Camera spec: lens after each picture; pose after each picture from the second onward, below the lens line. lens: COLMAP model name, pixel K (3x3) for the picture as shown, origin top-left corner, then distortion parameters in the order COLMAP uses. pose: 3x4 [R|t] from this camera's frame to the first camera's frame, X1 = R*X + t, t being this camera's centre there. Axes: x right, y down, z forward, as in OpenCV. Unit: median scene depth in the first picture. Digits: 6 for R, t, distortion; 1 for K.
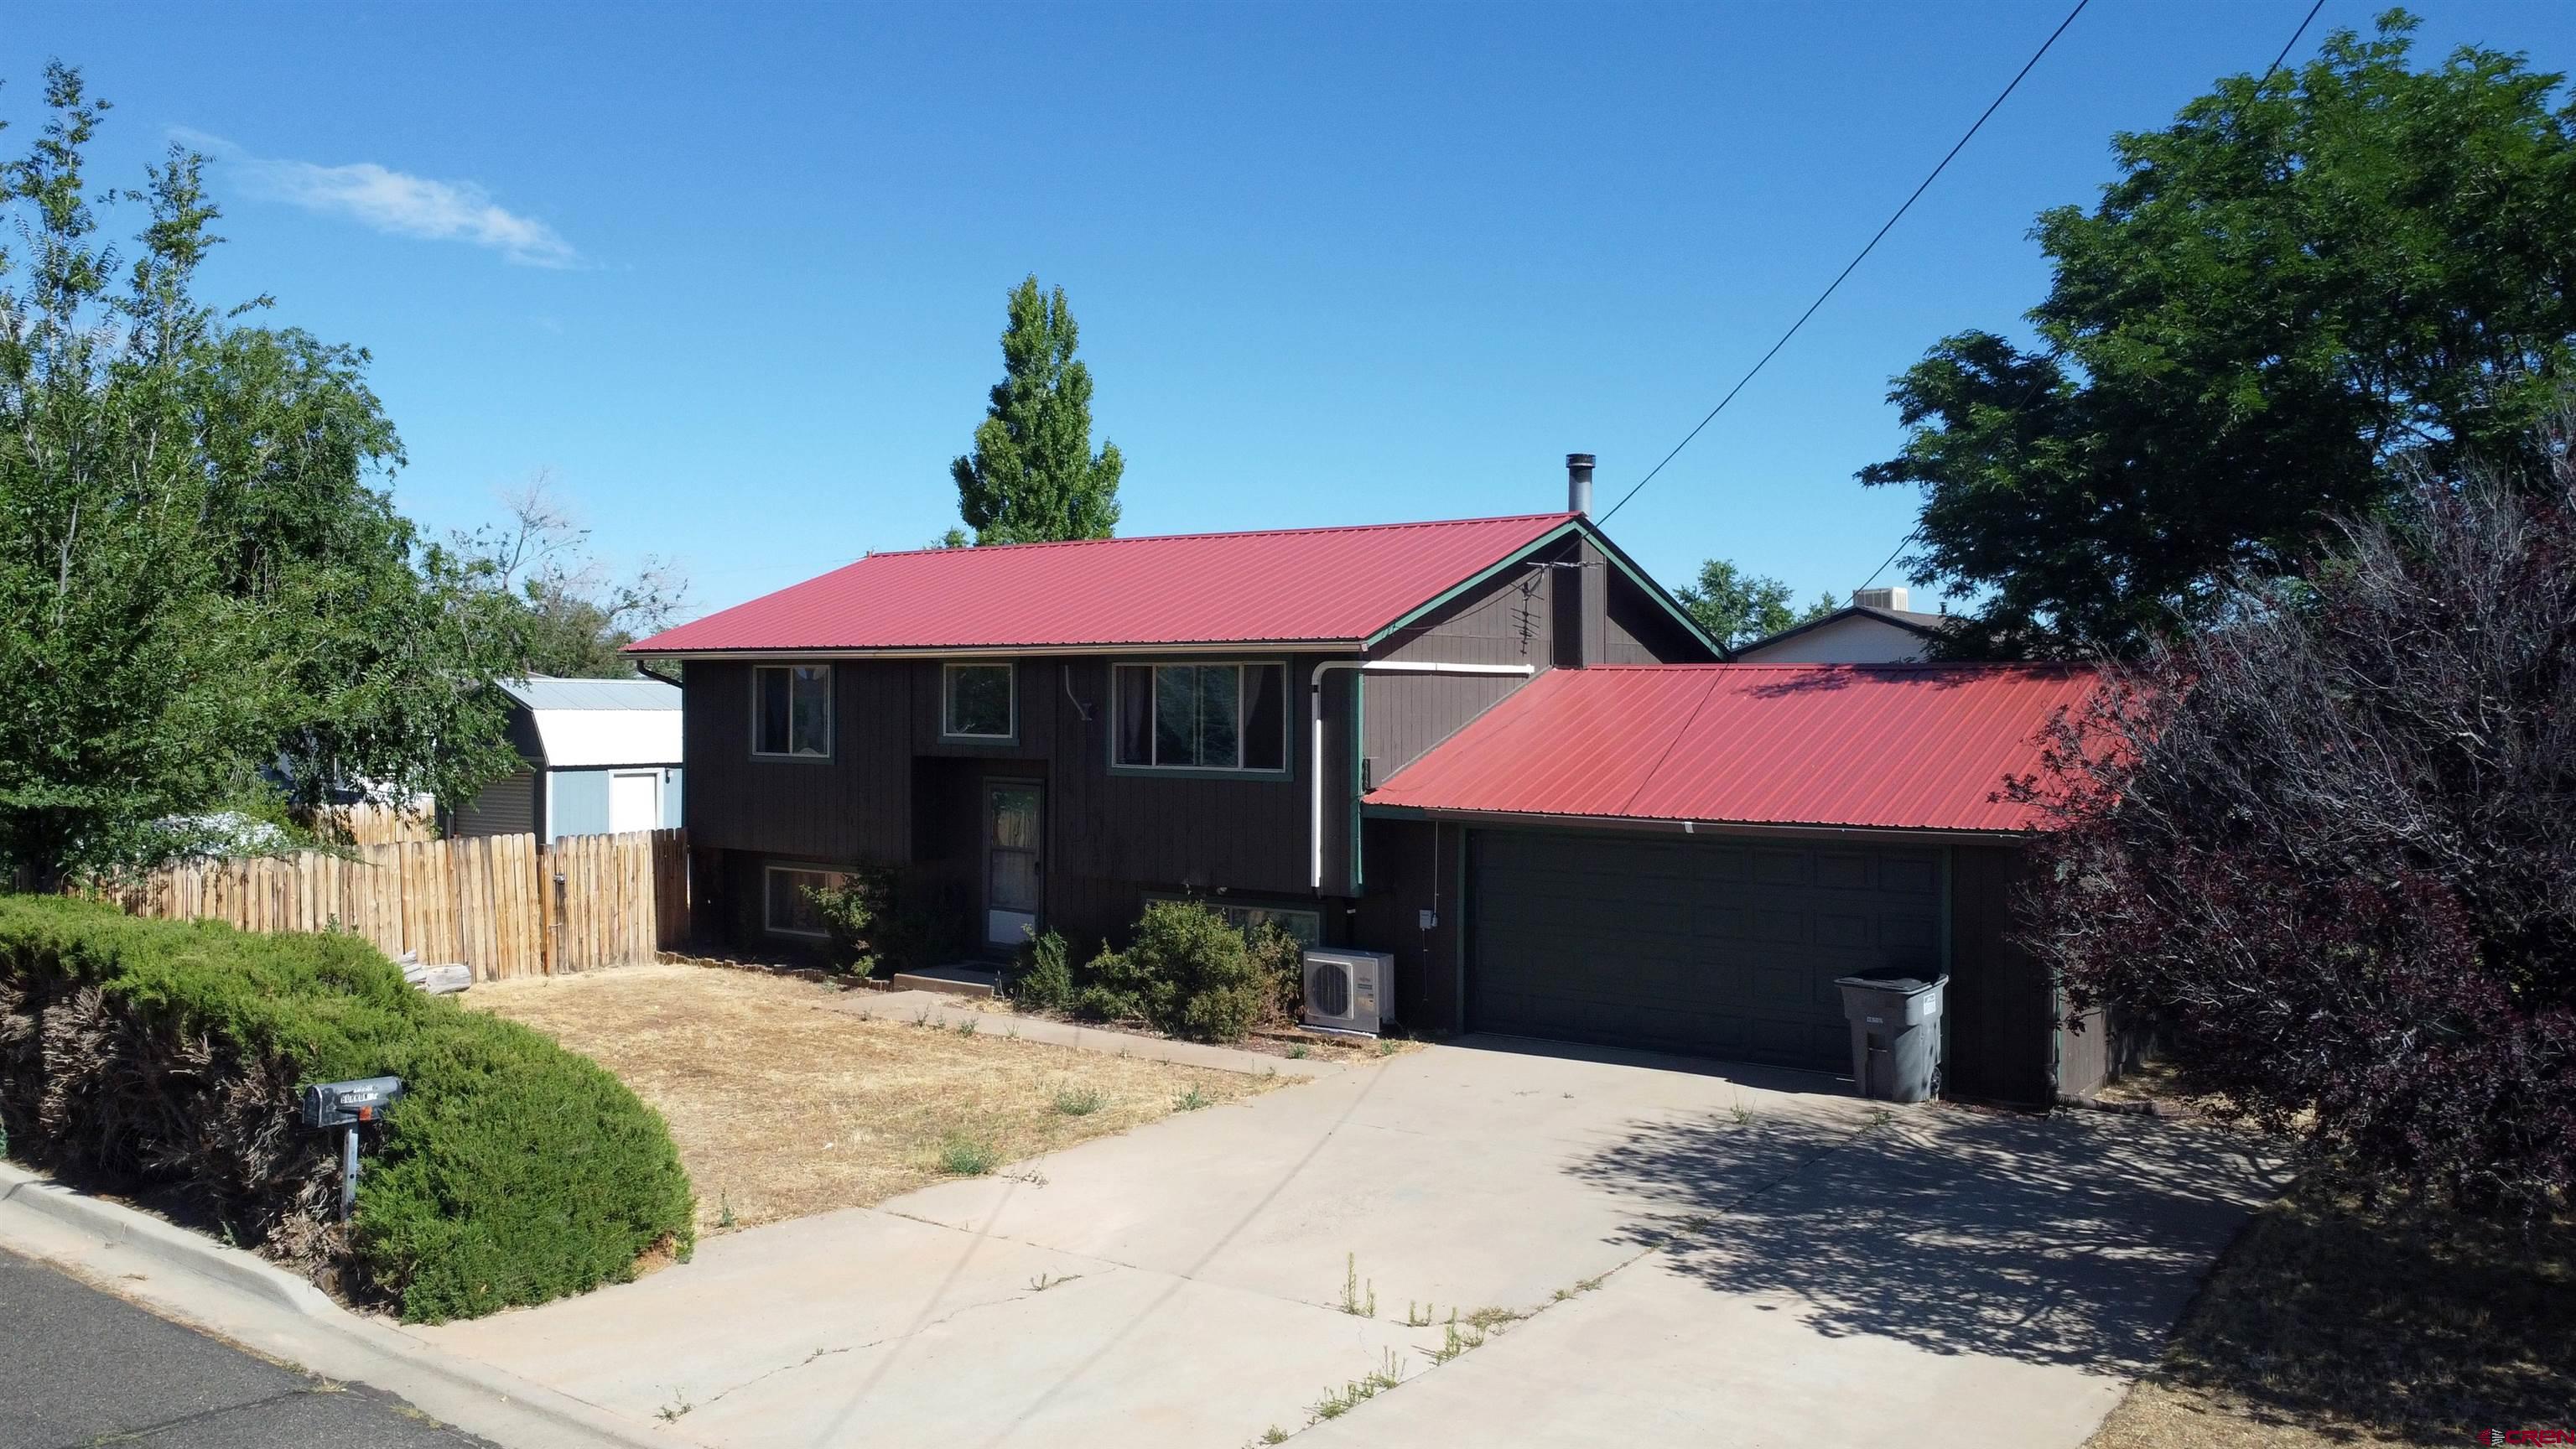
lens RADIAL K [[1910.1, 0, 1319.6], [0, 1910.1, 729.2], [0, 0, 1]] dist [-0.026883, 0.003128]
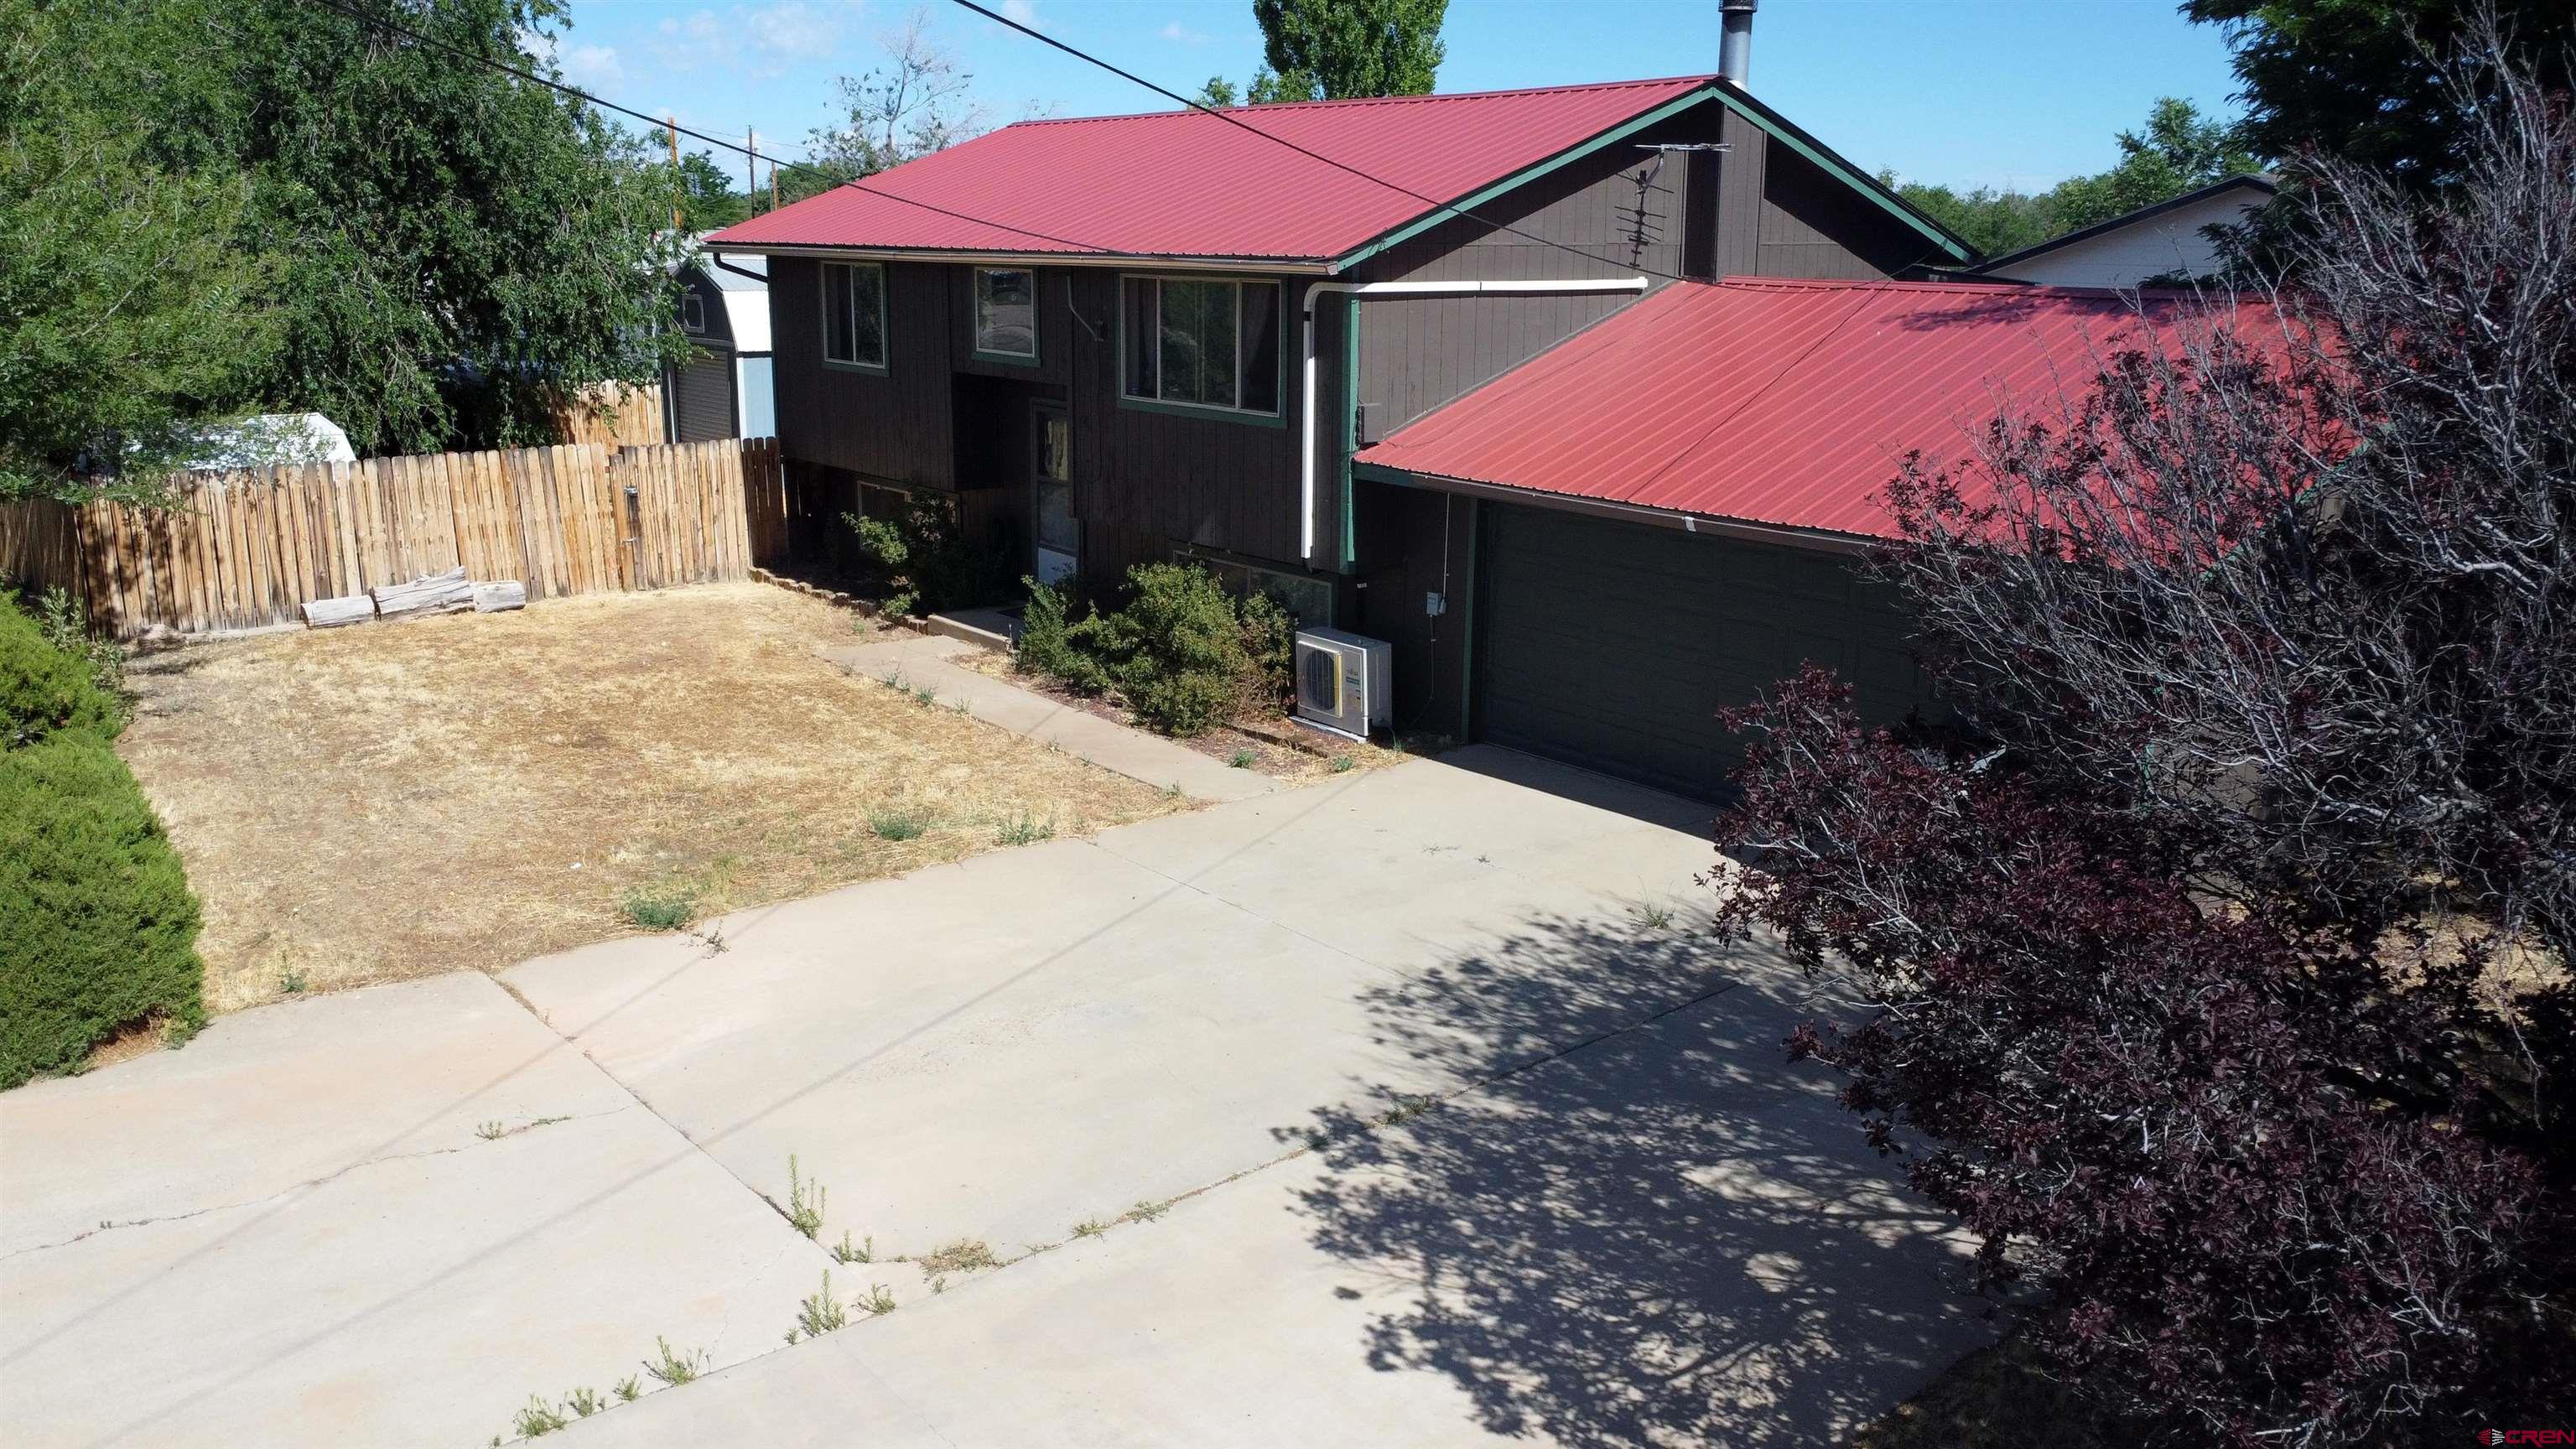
lens RADIAL K [[1913.7, 0, 1288.0], [0, 1913.7, 724.5], [0, 0, 1]] dist [-0.000361, 0.002226]
pose [[0.963741, 0.071009, -0.257218, 0.207440], [-0.009776, 0.972691, 0.231899, -0.040062], [0.266661, -0.220976, 0.938116, 0.193412]]
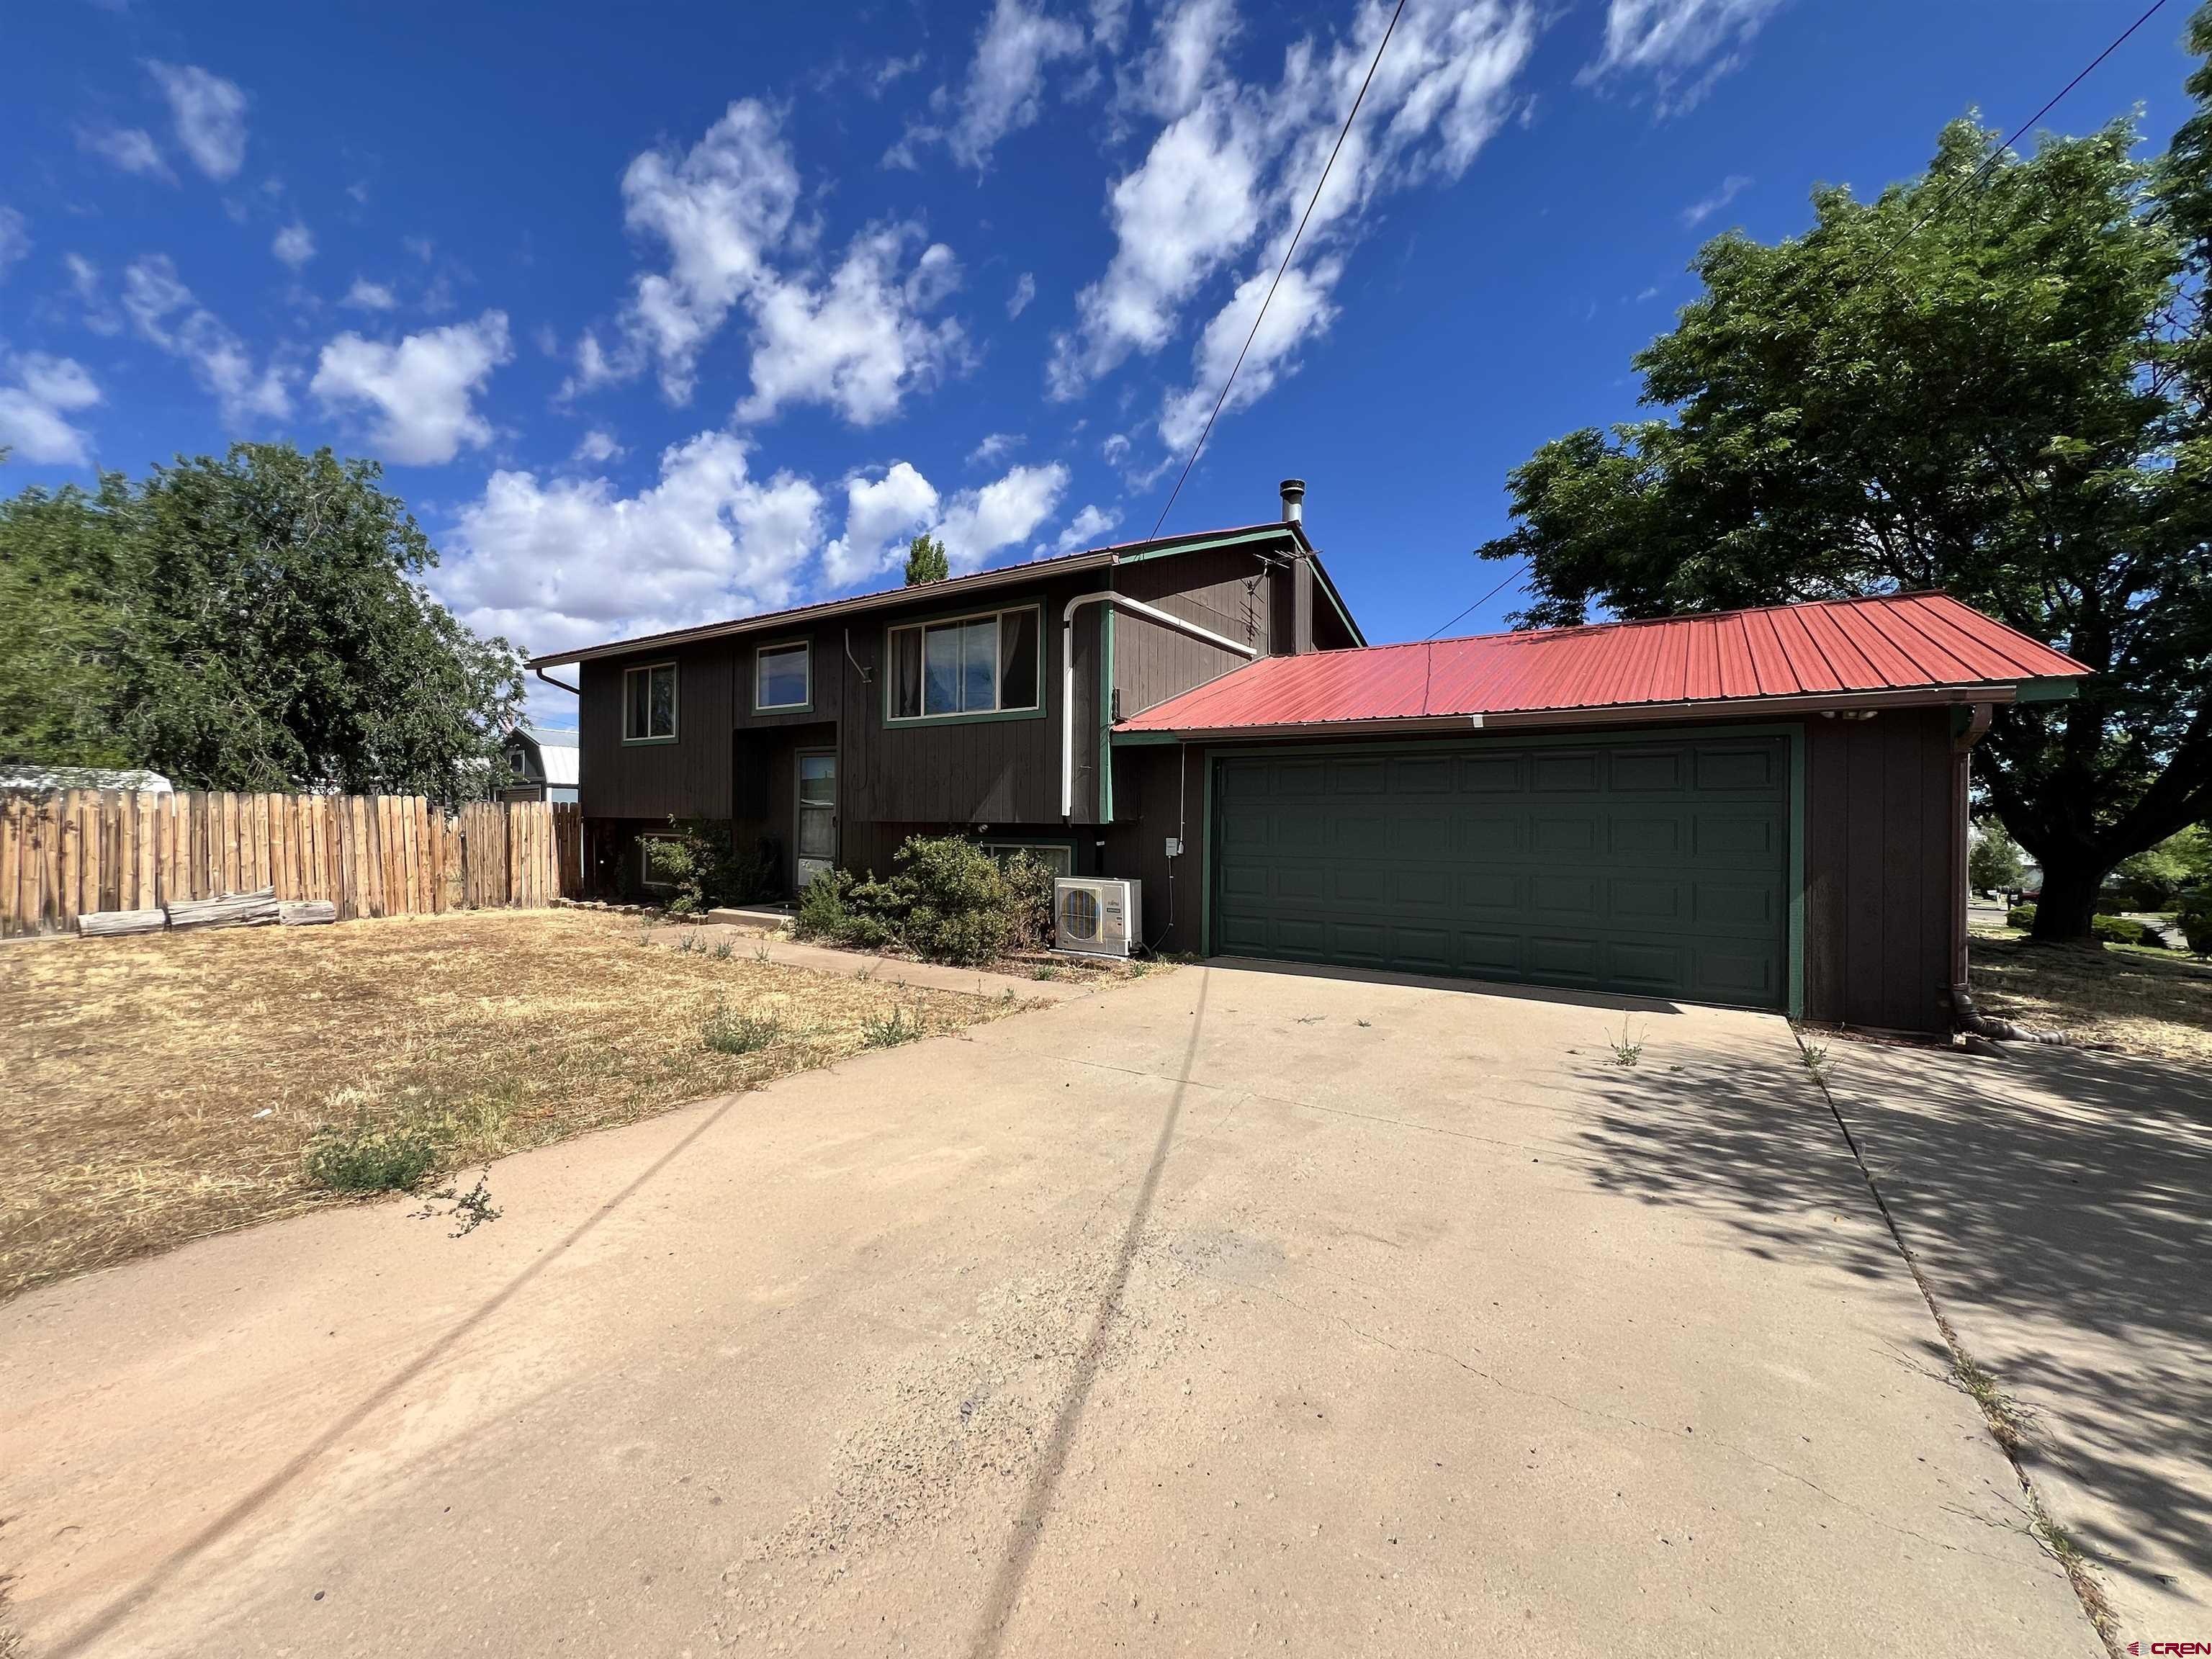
lens RADIAL K [[883.7, 0, 1103.2], [0, 883.7, 824.1], [0, 0, 1]] dist [-0.002182, -0.000270]
pose [[0.999757, 0.005470, 0.021365, 0.007644], [-0.005206, 0.999910, -0.012367, 0.091452], [-0.021430, 0.012252, 0.999695, 0.510826]]
